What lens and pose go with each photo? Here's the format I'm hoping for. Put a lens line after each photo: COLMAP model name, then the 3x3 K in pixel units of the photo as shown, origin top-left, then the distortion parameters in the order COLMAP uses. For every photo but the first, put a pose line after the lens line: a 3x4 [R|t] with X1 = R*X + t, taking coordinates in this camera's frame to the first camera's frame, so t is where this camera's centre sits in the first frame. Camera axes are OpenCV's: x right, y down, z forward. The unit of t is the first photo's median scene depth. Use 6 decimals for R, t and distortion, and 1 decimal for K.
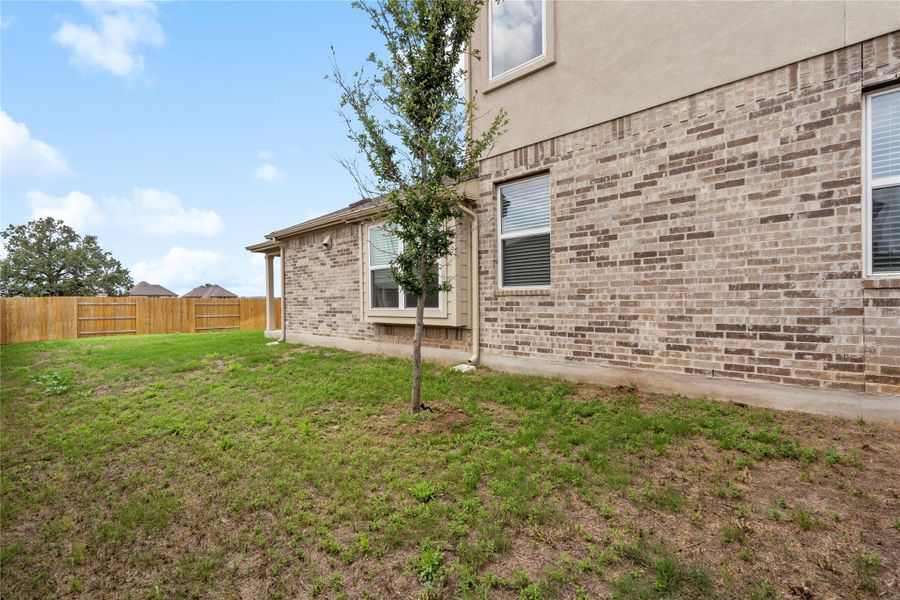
lens RADIAL K [[424.1, 0, 447.7], [0, 424.1, 307.5], [0, 0, 1]] dist [-0.004018, -0.000409]
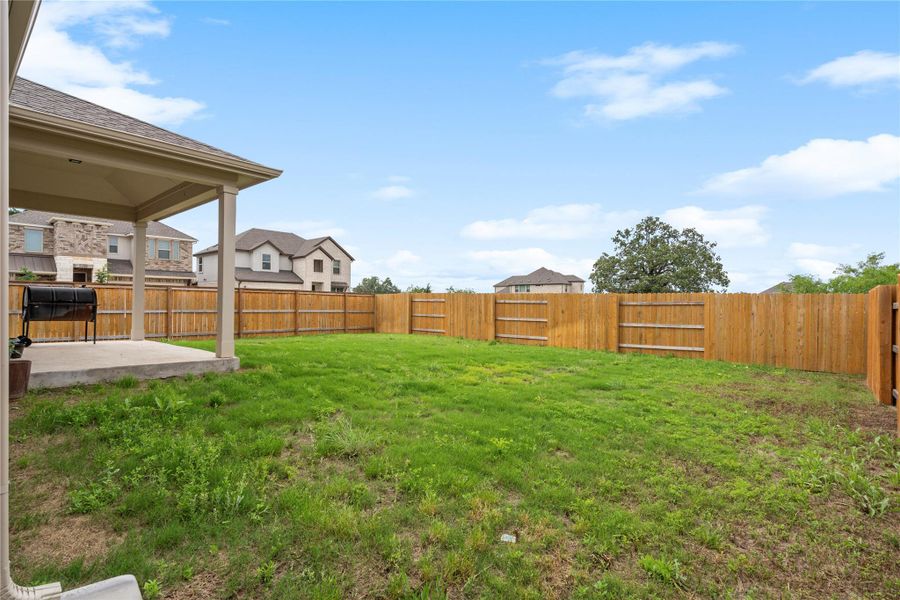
lens RADIAL K [[444.2, 0, 450.0], [0, 444.2, 300.0], [0, 0, 1]] dist [0.003520, 0.000199]
pose [[0.056678, 0.008671, -0.998355, 0.098287], [-0.027343, 0.999601, 0.007129, -0.008628], [0.998018, 0.026894, 0.056892, 0.463981]]
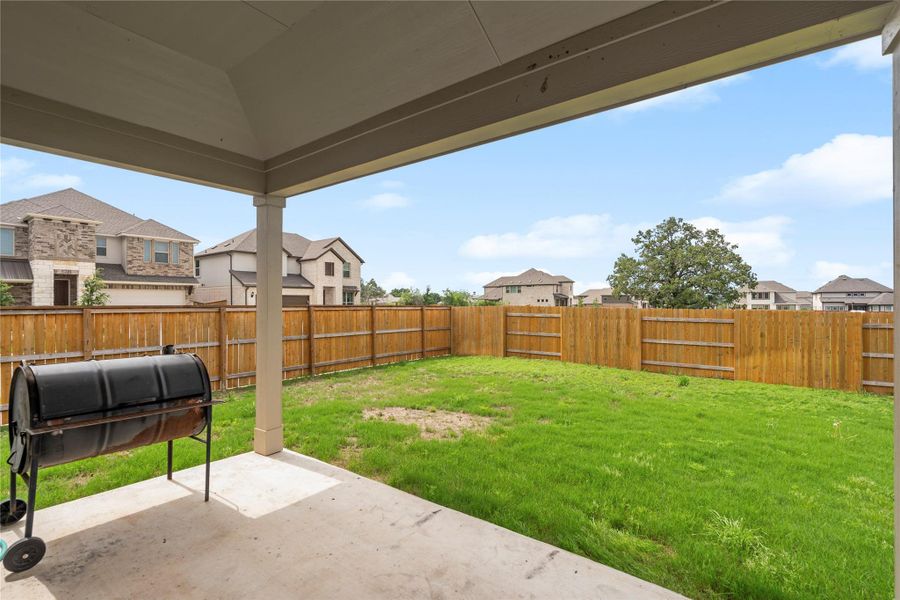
lens RADIAL K [[415.5, 0, 443.7], [0, 415.5, 303.3], [0, 0, 1]] dist [0.000785, 0.000138]
pose [[0.123117, 0.020414, -0.992182, -0.033170], [-0.018431, 0.999663, 0.018281, -0.019634], [0.992221, 0.016037, 0.123452, 0.348493]]
